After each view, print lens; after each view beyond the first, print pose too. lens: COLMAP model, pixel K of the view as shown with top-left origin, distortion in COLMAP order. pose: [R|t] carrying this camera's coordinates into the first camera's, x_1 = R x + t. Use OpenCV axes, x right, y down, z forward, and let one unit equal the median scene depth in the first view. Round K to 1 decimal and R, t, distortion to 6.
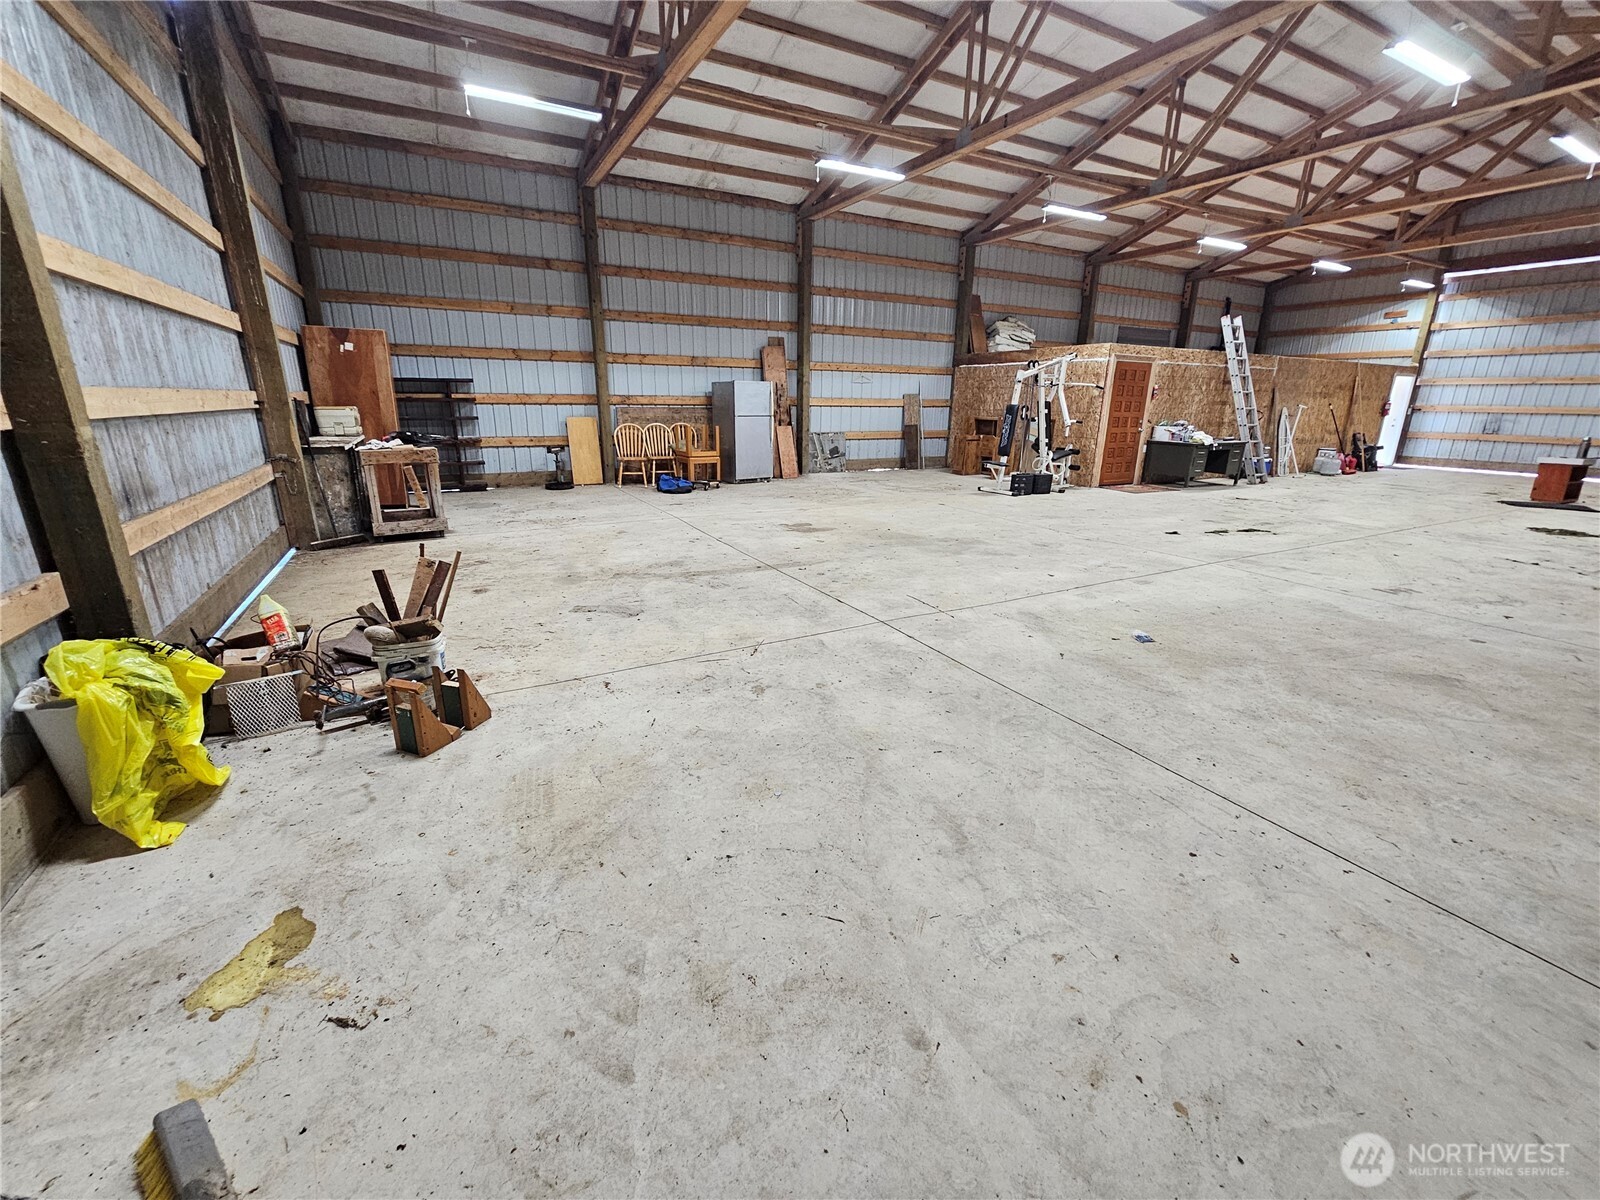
lens RADIAL K [[653.3, 0, 800.0], [0, 653.3, 600.0], [0, 0, 1]] dist [0.001105, -0.002386]
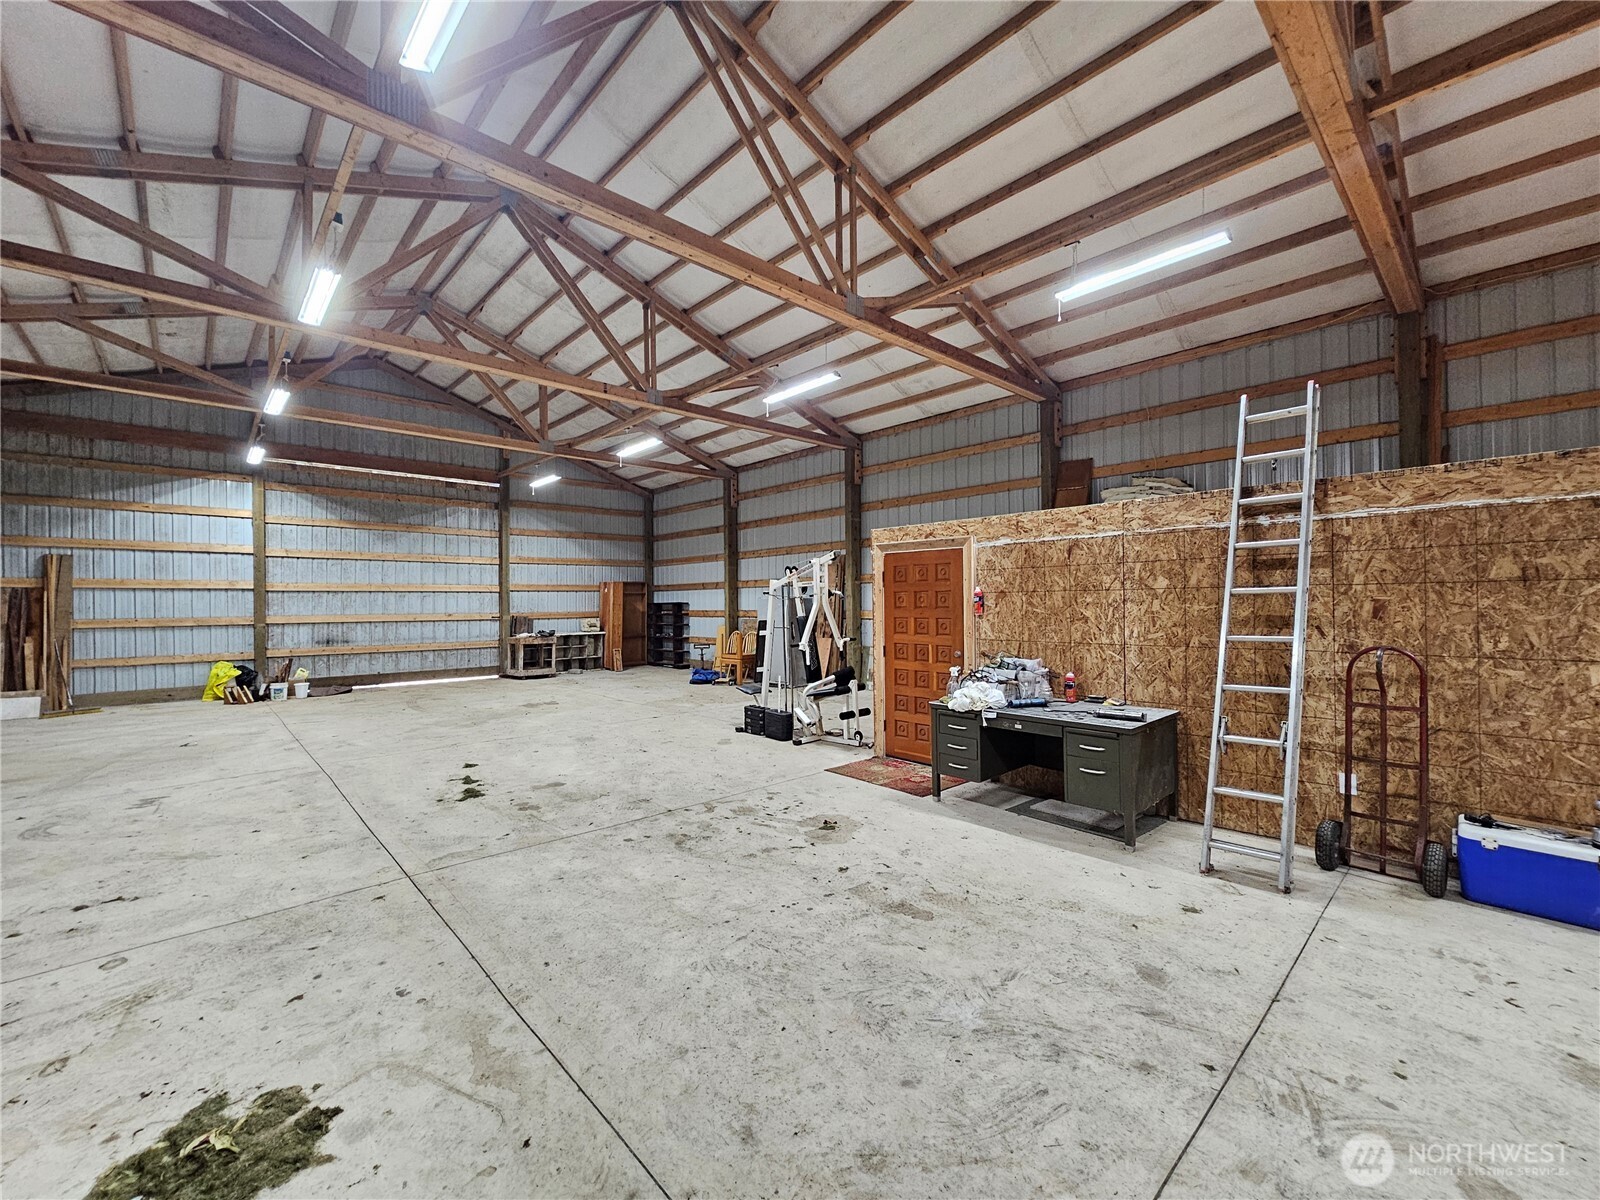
lens RADIAL K [[653.3, 0, 800.0], [0, 653.3, 600.0], [0, 0, 1]] dist [0.001105, -0.002386]
pose [[0.253649, -0.019506, -0.967100, 0.959999], [-0.272986, 0.957712, -0.090915, -0.222611], [0.927977, 0.287065, 0.237598, 0.714876]]
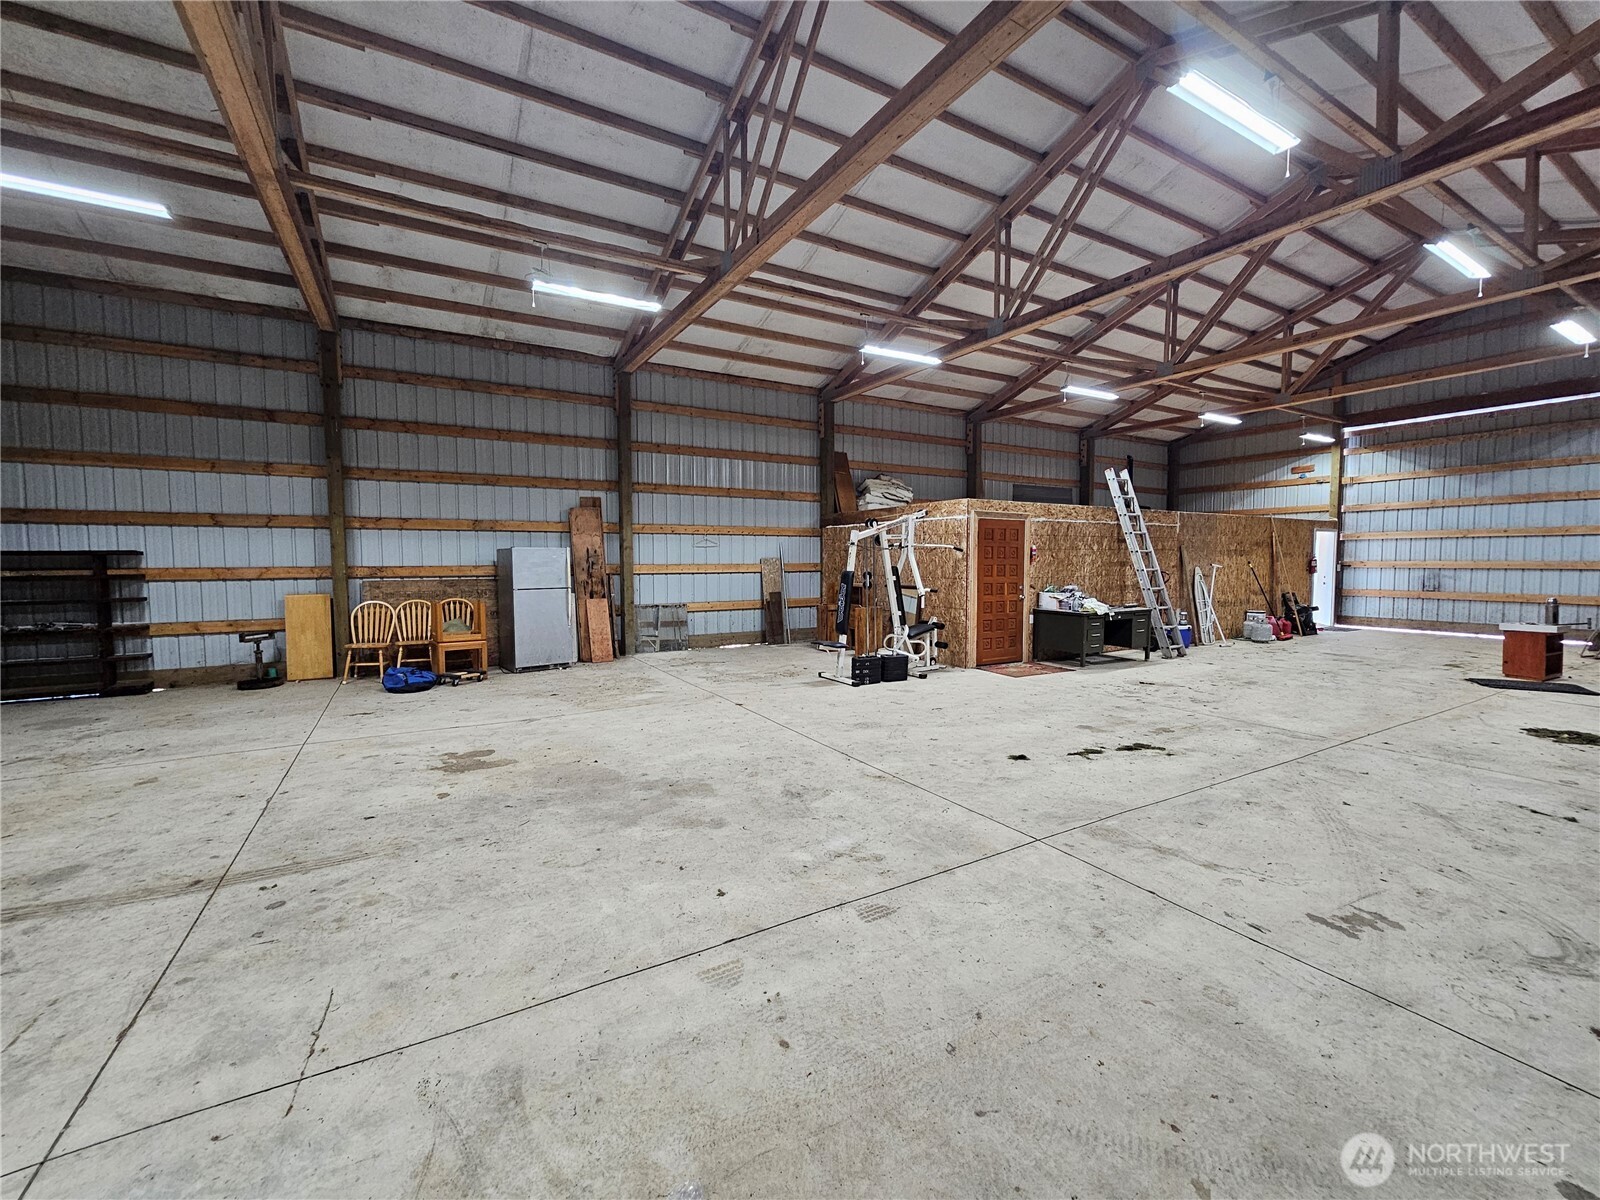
lens RADIAL K [[653.3, 0, 800.0], [0, 653.3, 600.0], [0, 0, 1]] dist [0.001105, -0.002386]
pose [[0.999296, -0.016464, 0.033713, 0.204673], [0.023910, 0.971928, -0.234060, -0.067818], [-0.028913, 0.234702, 0.971637, 0.198999]]
